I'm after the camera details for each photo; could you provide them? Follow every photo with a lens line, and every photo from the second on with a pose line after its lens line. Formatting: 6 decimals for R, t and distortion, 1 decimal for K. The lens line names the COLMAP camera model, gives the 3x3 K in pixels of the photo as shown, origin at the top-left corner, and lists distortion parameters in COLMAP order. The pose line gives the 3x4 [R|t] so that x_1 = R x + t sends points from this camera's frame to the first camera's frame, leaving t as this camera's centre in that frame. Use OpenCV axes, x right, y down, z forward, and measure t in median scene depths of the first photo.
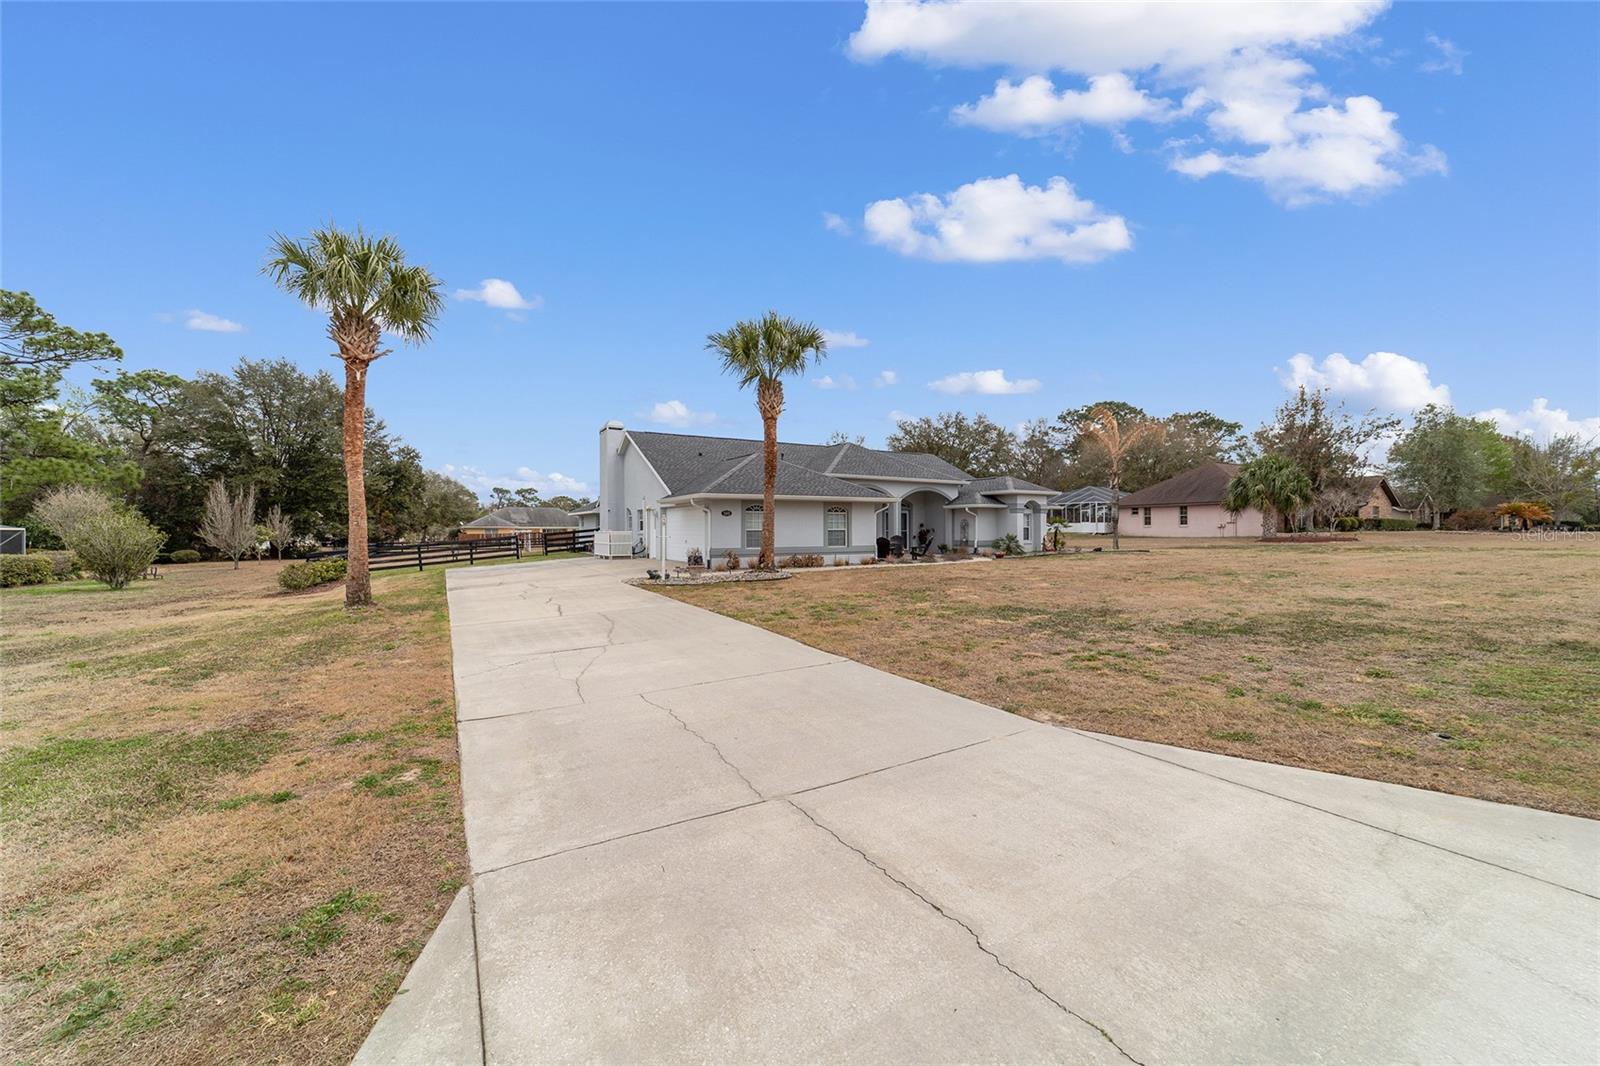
lens RADIAL K [[612.0, 0, 798.4], [0, 612.0, 529.4], [0, 0, 1]] dist [-0.020132, 0.009528]
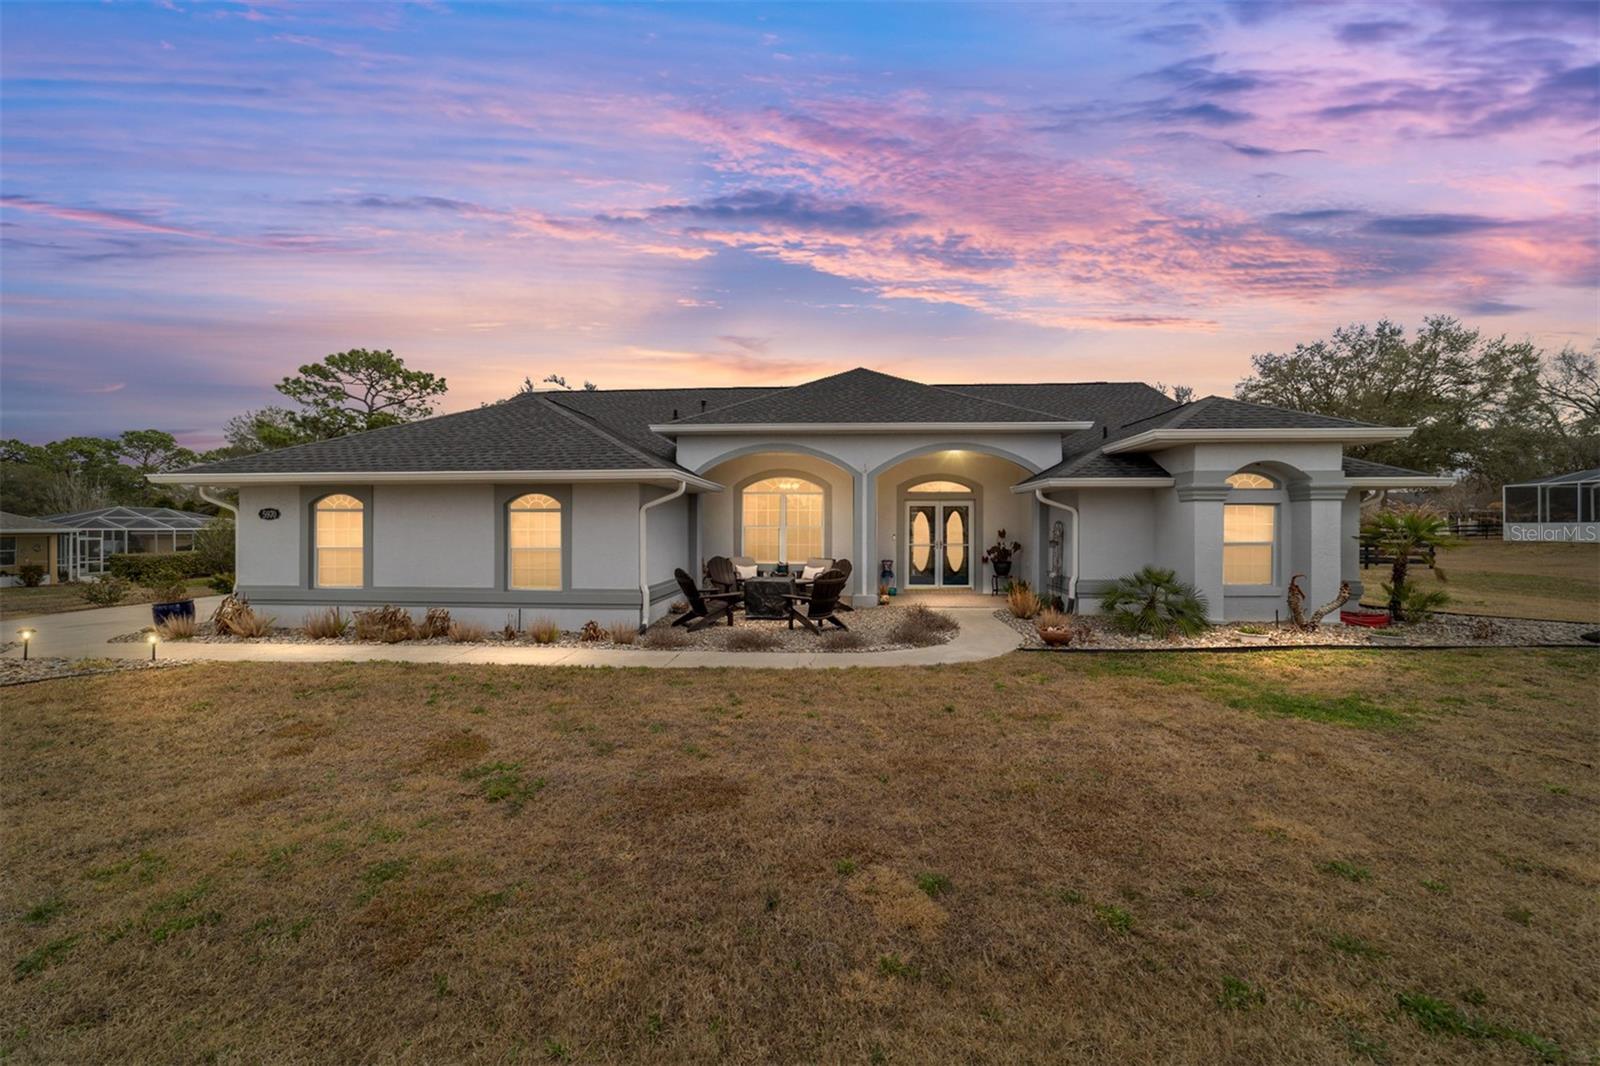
lens RADIAL K [[612.0, 0, 798.4], [0, 612.0, 529.4], [0, 0, 1]] dist [-0.020132, 0.009528]
pose [[0.819938, 0.007815, -0.572399, 0.361658], [-0.003385, 0.999956, 0.008803, -0.014010], [0.572442, -0.005281, 0.819928, 0.601532]]
